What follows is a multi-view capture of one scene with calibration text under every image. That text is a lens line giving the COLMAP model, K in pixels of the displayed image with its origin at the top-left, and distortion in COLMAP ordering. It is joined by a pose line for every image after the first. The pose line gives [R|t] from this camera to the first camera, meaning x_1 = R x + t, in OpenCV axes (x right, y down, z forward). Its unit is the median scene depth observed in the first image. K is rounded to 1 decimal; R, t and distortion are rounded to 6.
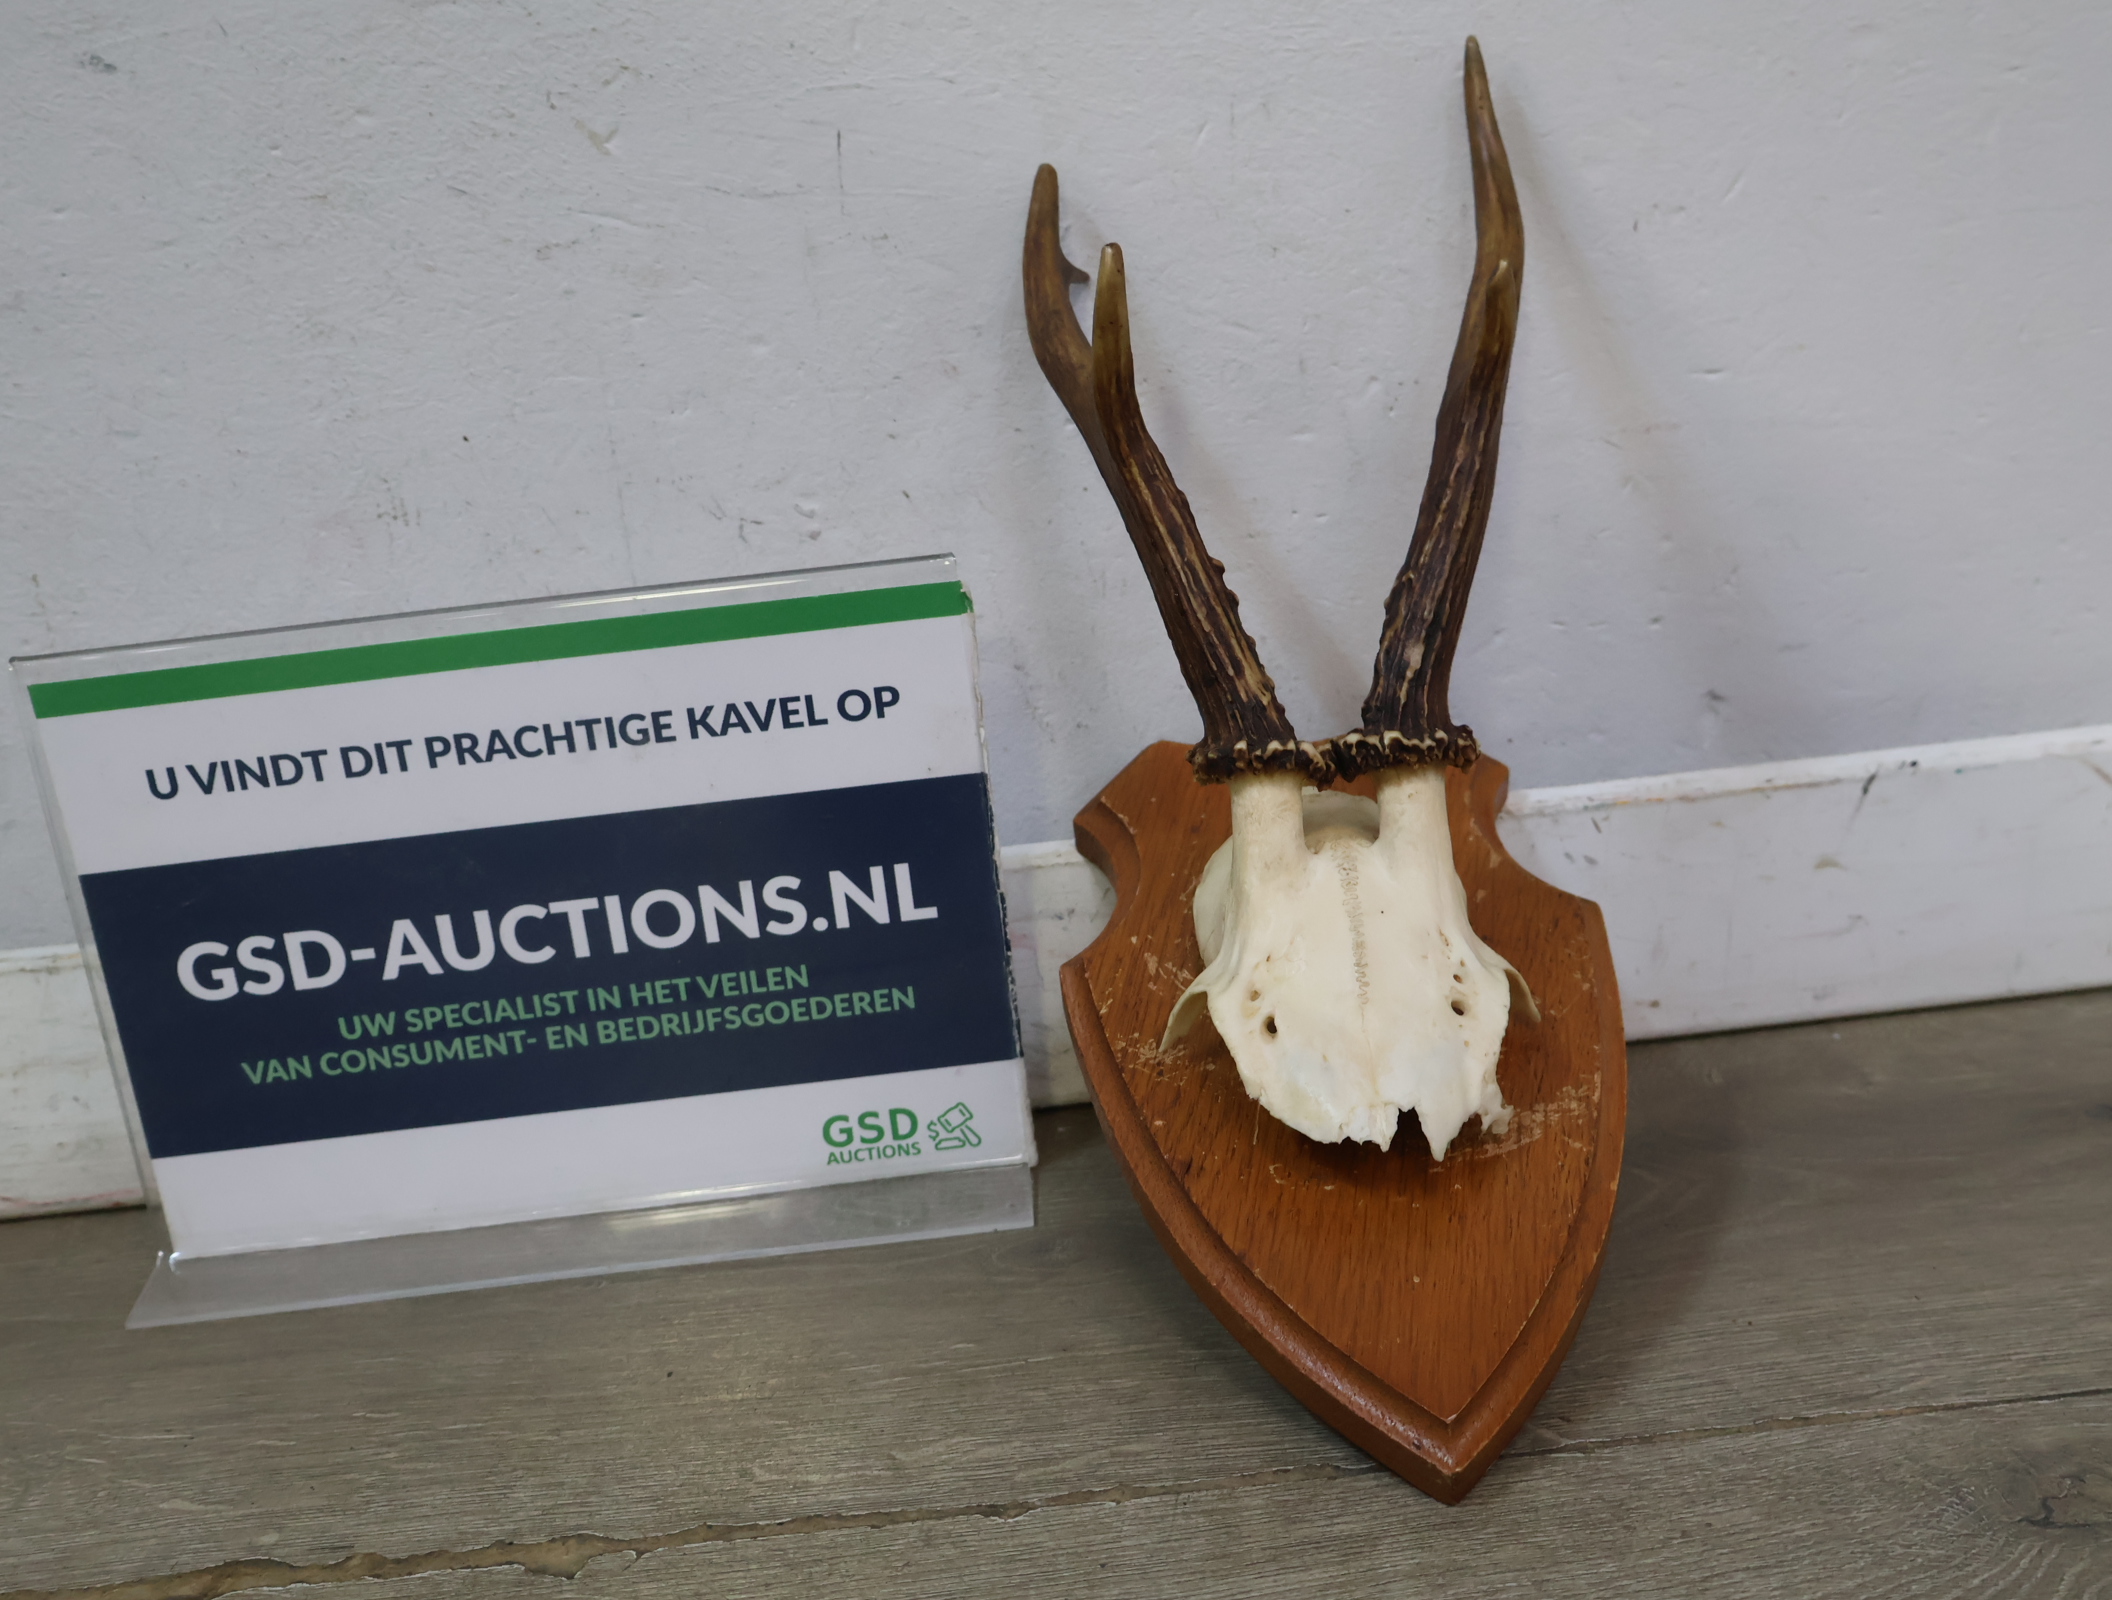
lens RADIAL K [[2375.2, 0, 1061.9], [0, 2375.2, 805.5], [0, 0, 1]] dist [0.022283, -0.013996]
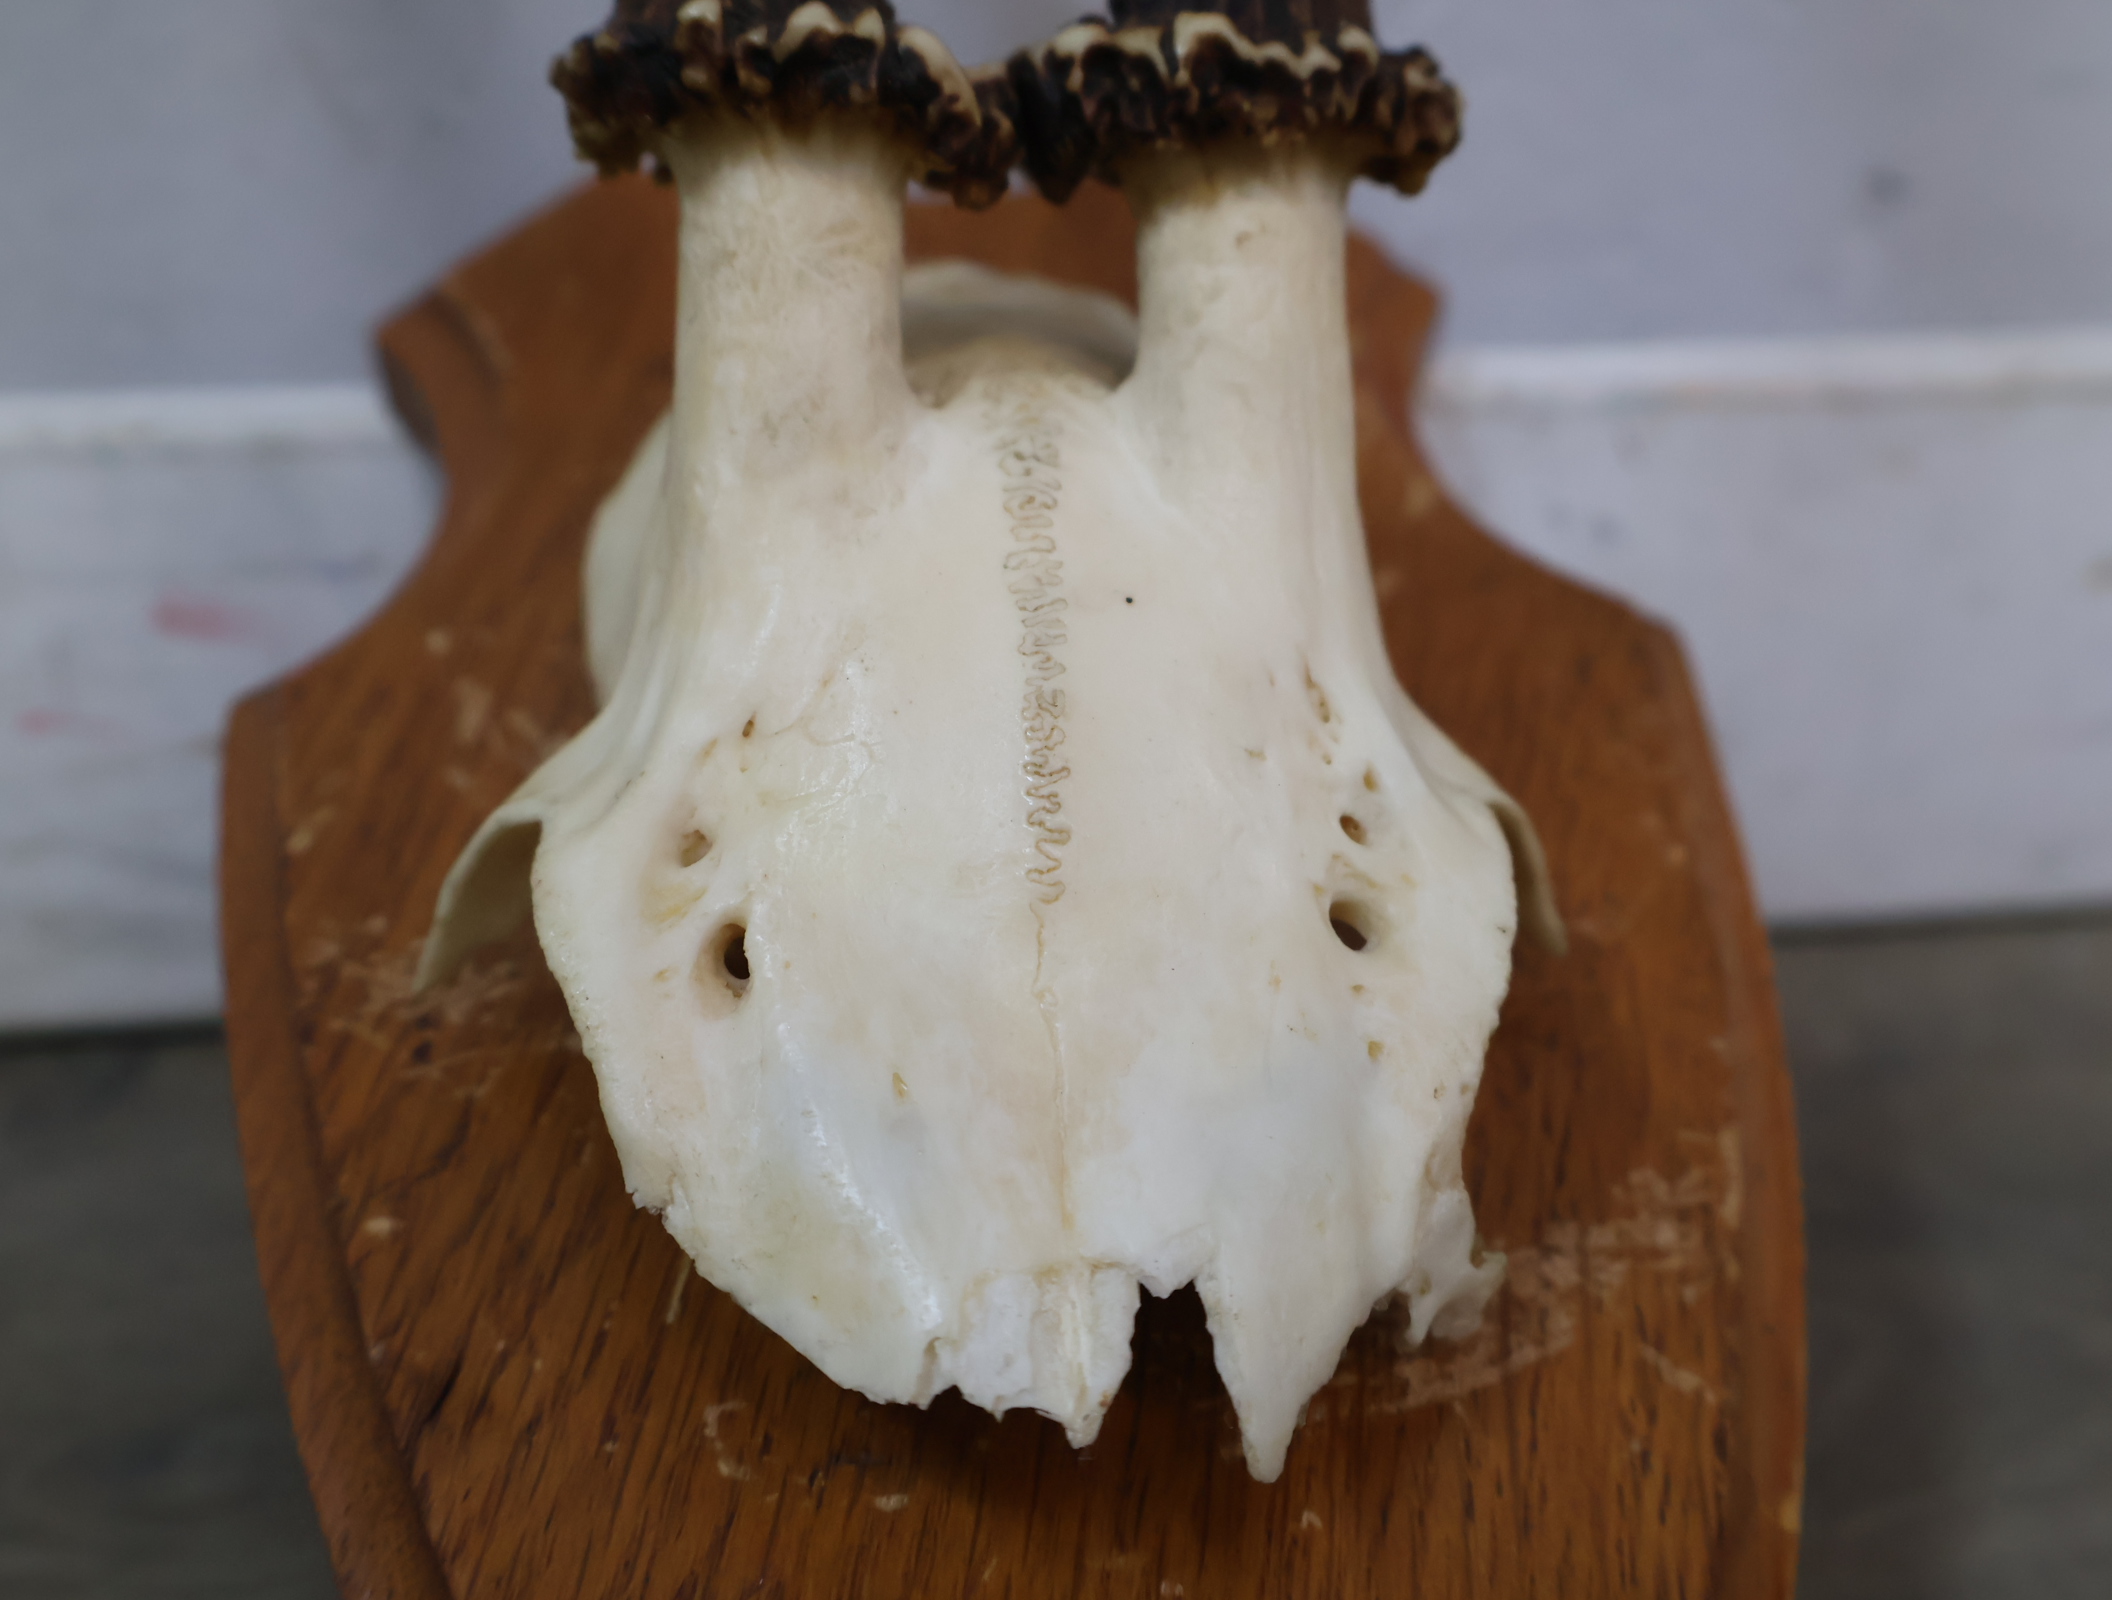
lens RADIAL K [[2433.8, 0, 1040.1], [0, 2433.8, 797.2], [0, 0, 1]] dist [0.007558, -0.012965]
pose [[0.992154, 0.056570, 0.111490, 0.088066], [-0.068690, 0.991769, 0.108052, 0.036201], [-0.104460, -0.114862, 0.987874, 0.674766]]
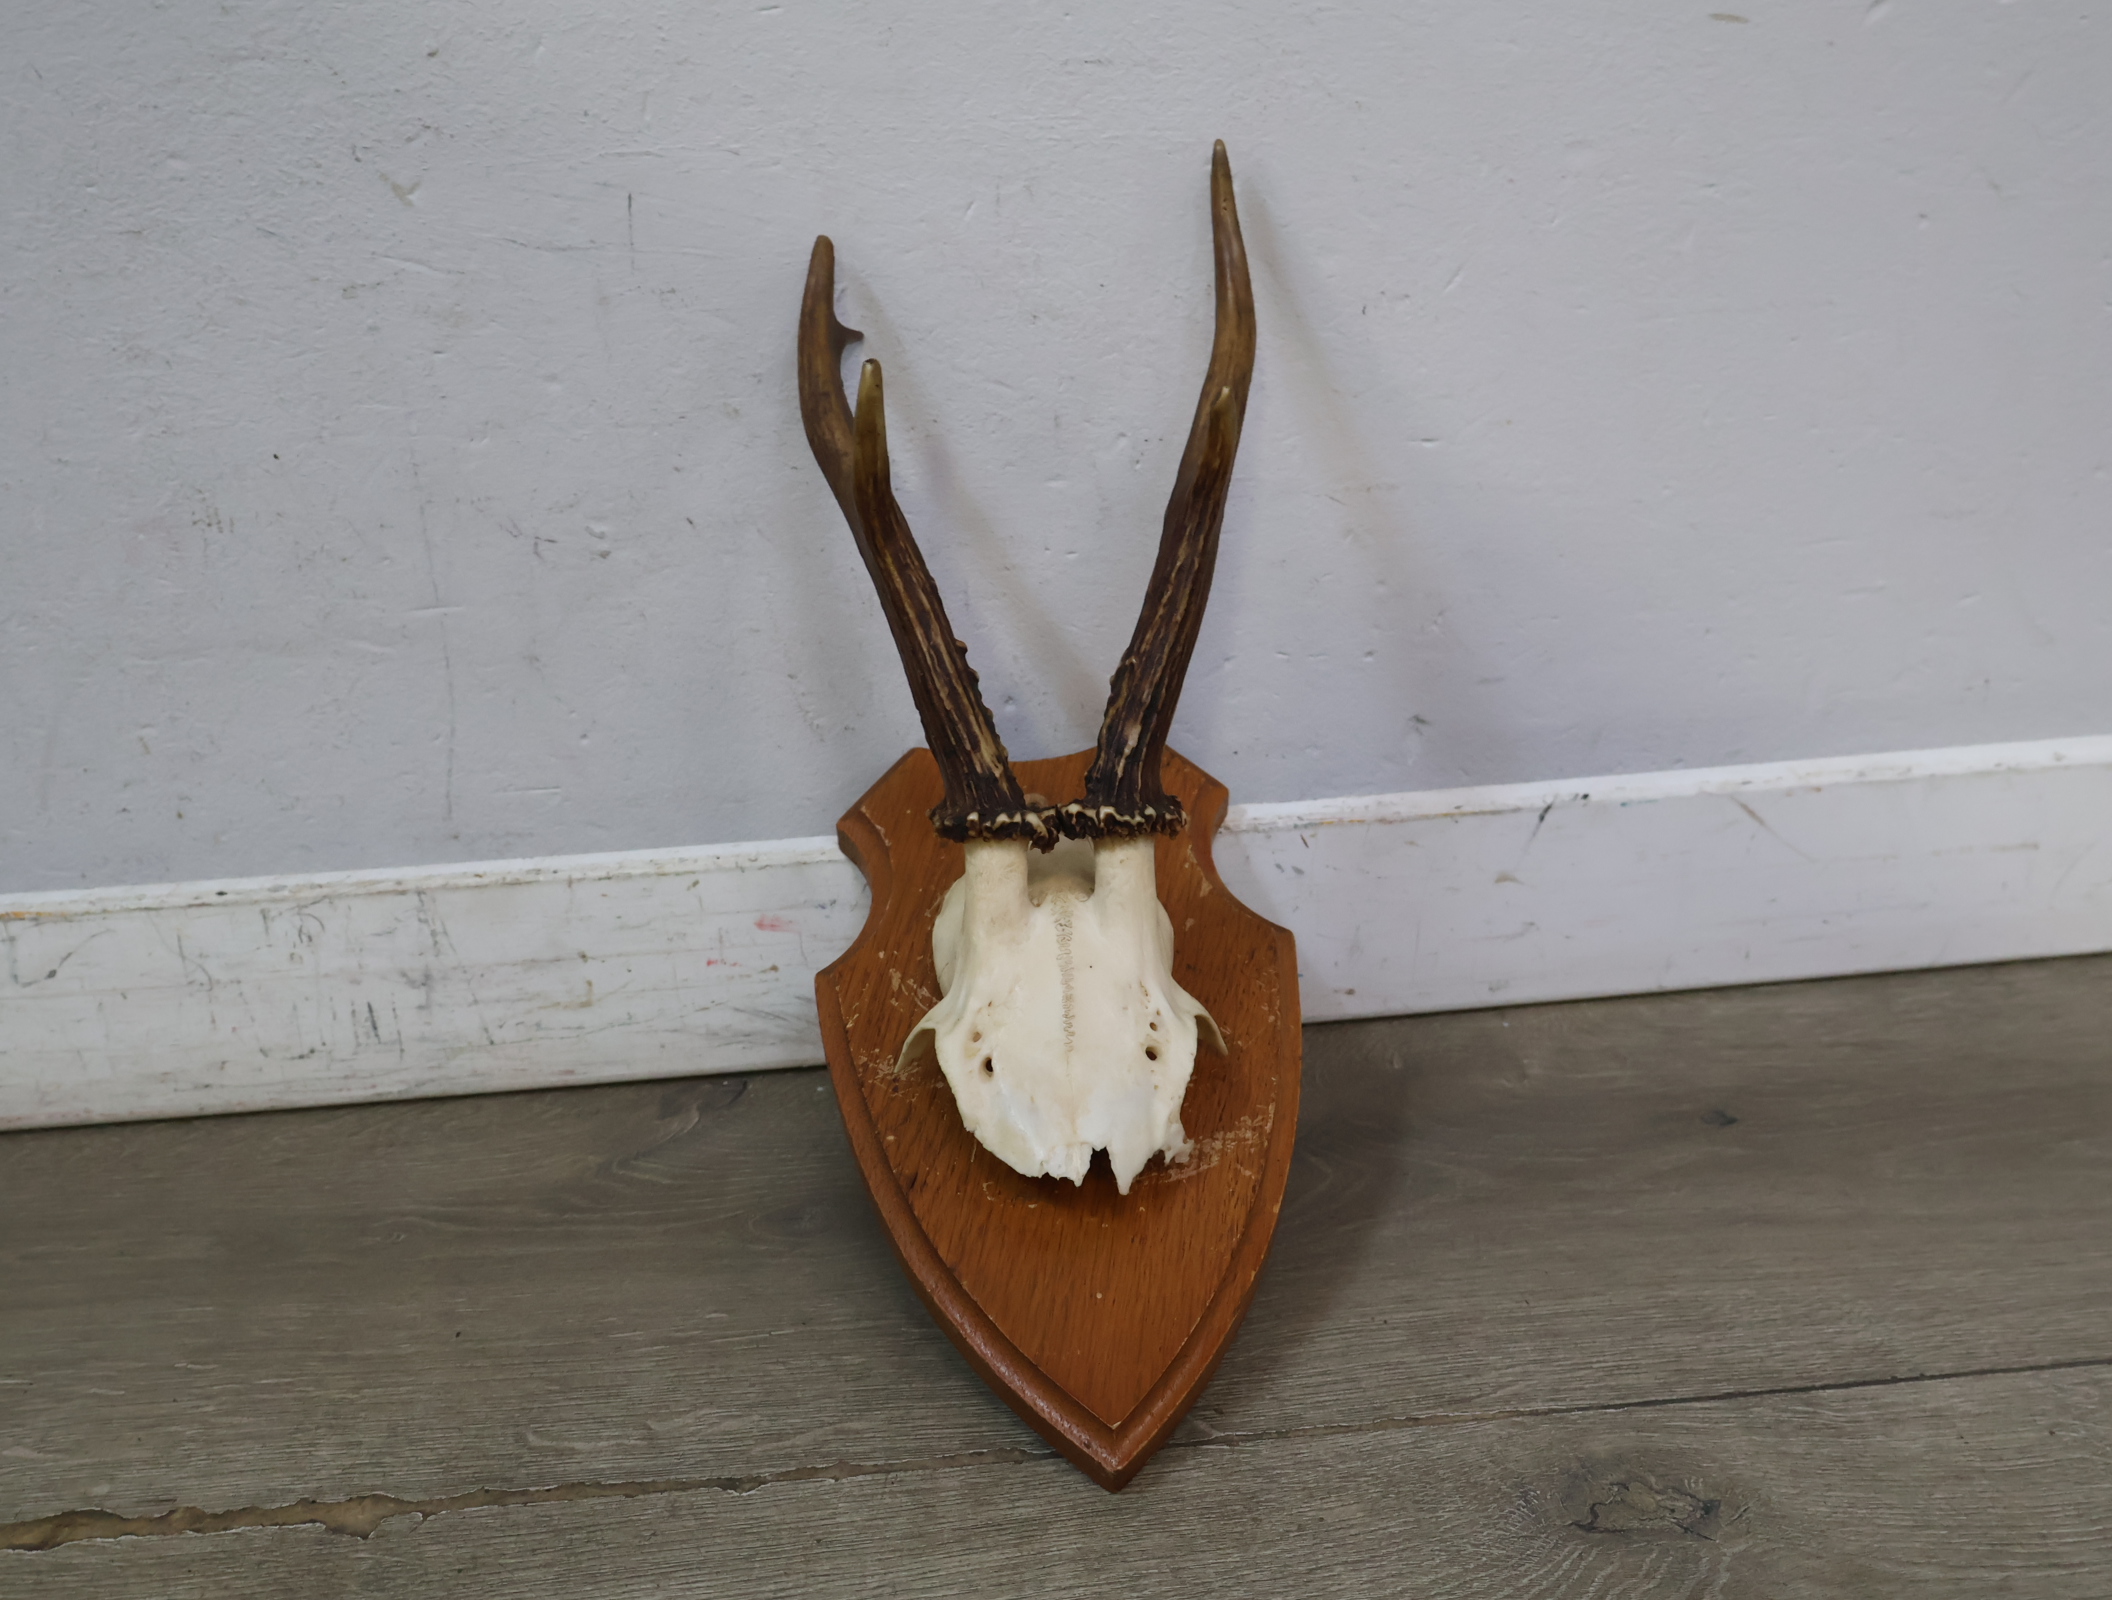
lens RADIAL K [[2368.7, 0, 1043.4], [0, 2368.7, 802.5], [0, 0, 1]] dist [0.015609, 0.004574]
pose [[0.997634, 0.031115, 0.061311, 0.038977], [-0.038896, 0.990736, 0.130110, -0.177568], [-0.056694, -0.132187, 0.989602, -0.113879]]
